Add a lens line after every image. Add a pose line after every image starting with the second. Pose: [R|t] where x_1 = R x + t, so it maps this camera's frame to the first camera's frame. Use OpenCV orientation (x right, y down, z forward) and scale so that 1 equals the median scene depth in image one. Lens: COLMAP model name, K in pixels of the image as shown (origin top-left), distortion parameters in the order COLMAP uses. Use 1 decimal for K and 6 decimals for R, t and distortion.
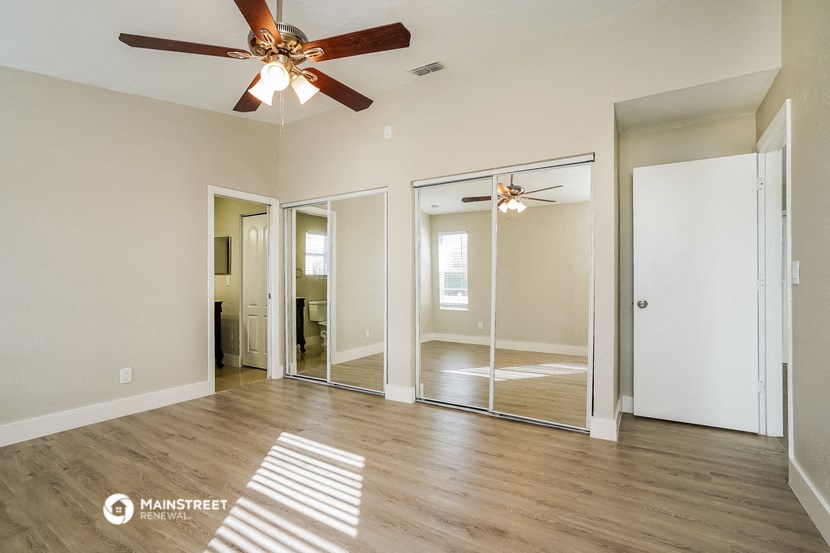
lens RADIAL K [[385.1, 0, 415.8], [0, 385.1, 280.1], [0, 0, 1]] dist [-0.034921, 0.002532]
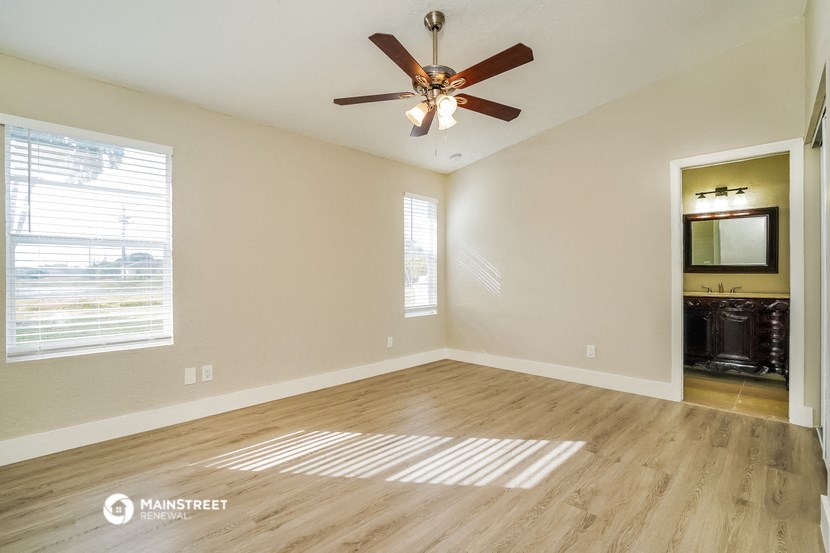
lens RADIAL K [[385.1, 0, 412.4], [0, 385.1, 275.5], [0, 0, 1]] dist [-0.034921, 0.002532]
pose [[-0.204401, 0.007378, -0.978859, 0.643281], [0.003364, 0.999971, 0.006835, 0.002217], [0.978881, -0.001896, -0.204420, 0.854558]]
